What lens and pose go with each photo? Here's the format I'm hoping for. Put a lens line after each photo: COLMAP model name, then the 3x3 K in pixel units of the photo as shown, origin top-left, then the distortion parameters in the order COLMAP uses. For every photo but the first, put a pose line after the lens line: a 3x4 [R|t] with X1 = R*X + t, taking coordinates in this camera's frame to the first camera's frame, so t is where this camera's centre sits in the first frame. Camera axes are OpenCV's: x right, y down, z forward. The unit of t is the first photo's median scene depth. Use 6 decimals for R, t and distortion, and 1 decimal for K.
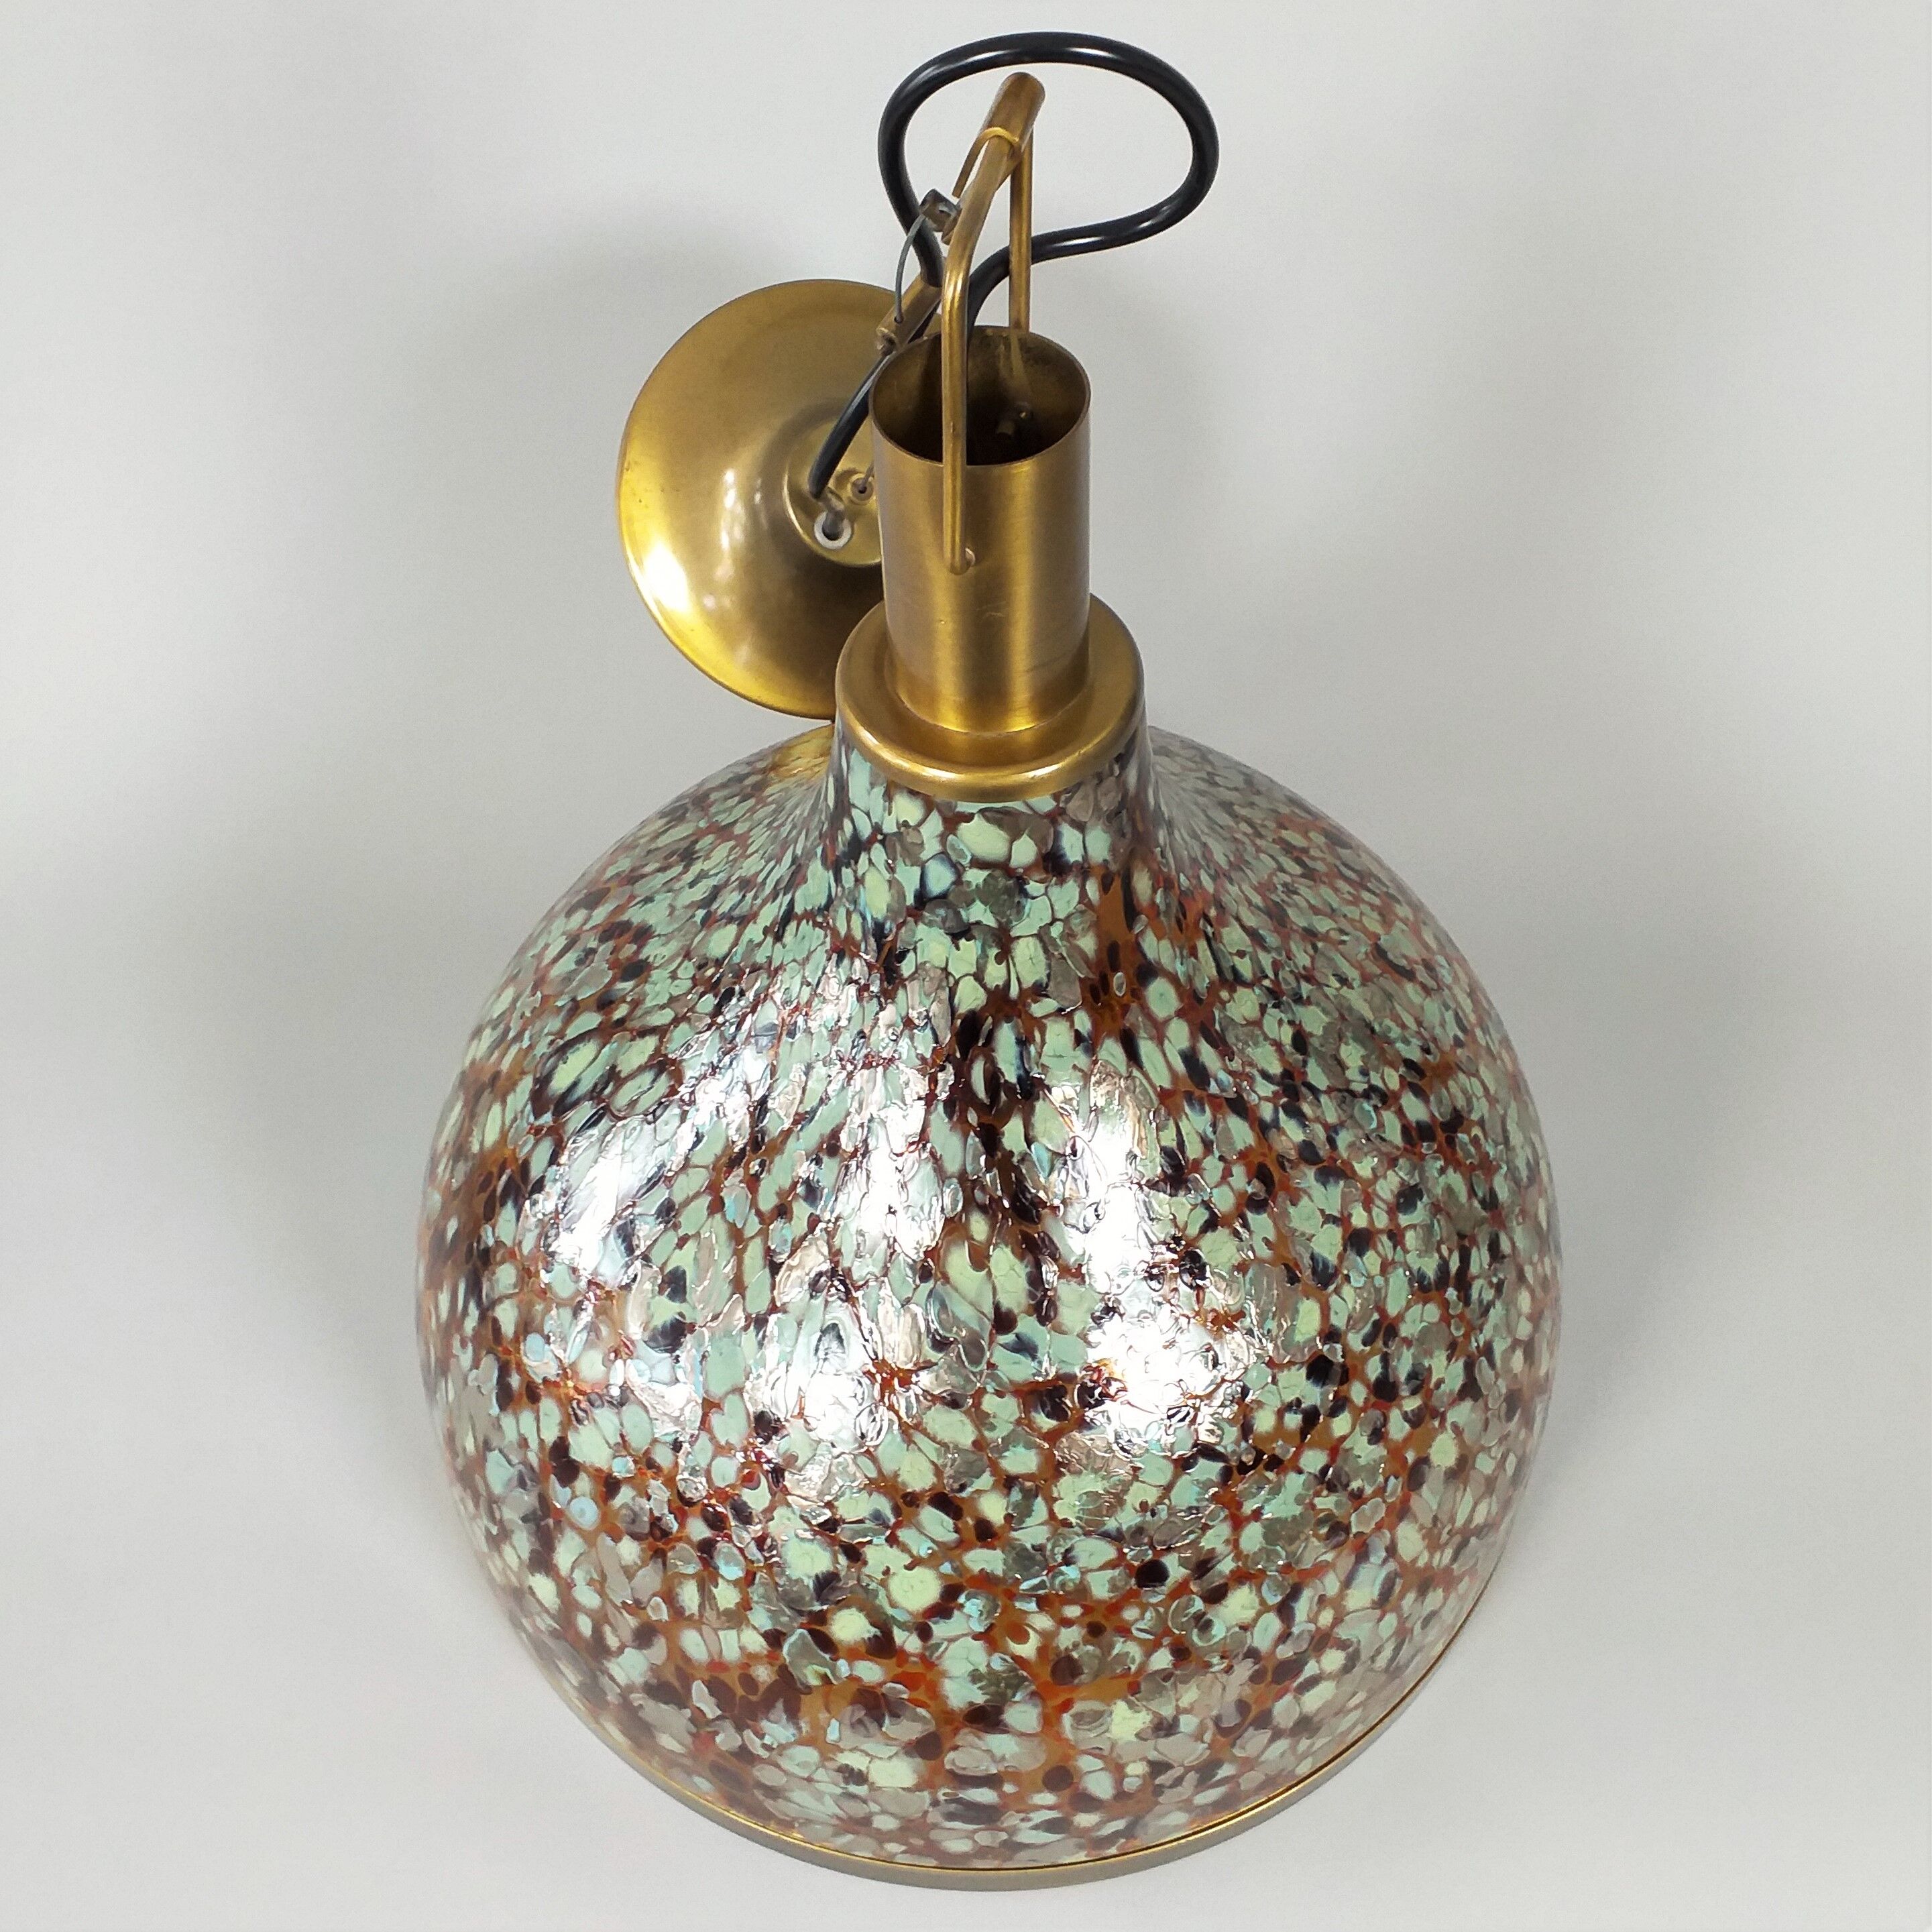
lens RADIAL K [[2313.9, 0, 1025.0], [0, 2313.9, 966.1], [0, 0, 1]] dist [0.022267, -0.019592]
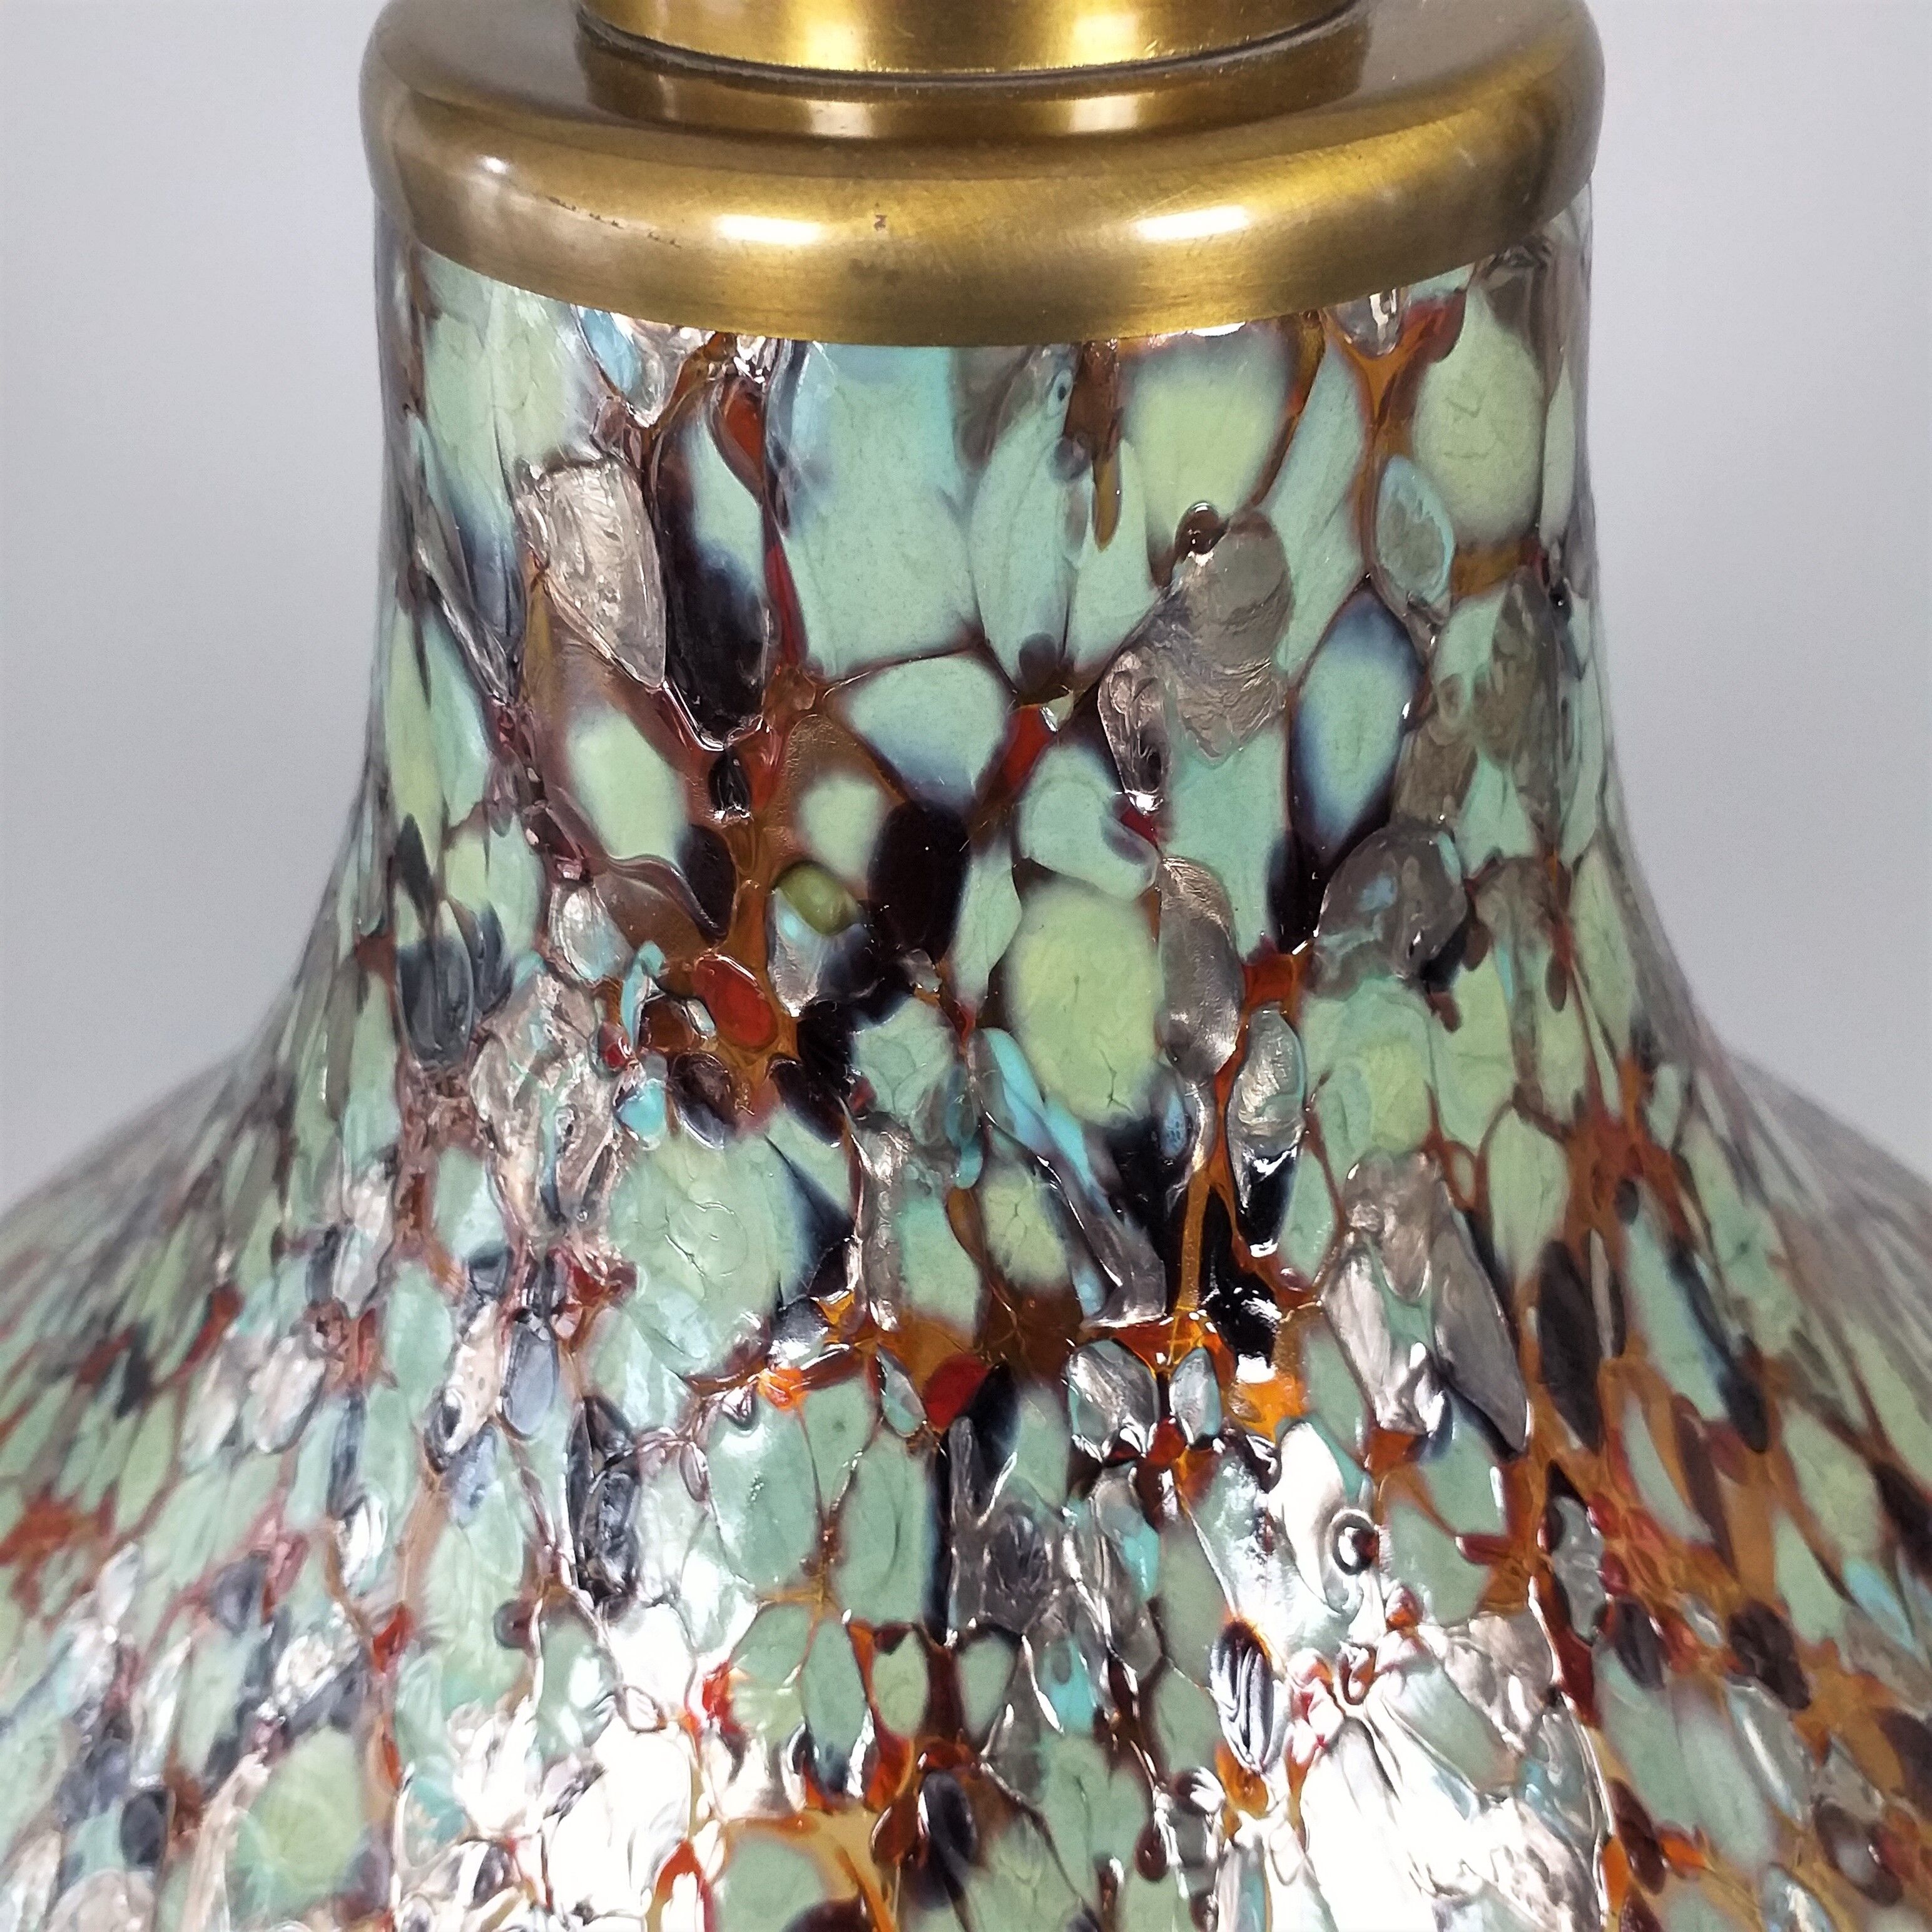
lens RADIAL K [[2313.9, 0, 1025.0], [0, 2313.9, 966.1], [0, 0, 1]] dist [0.022267, -0.019592]
pose [[0.663907, -0.465740, 0.585076, -0.186894], [0.604562, 0.794769, -0.053356, -0.024929], [-0.440151, 0.389138, 0.809221, 0.769576]]
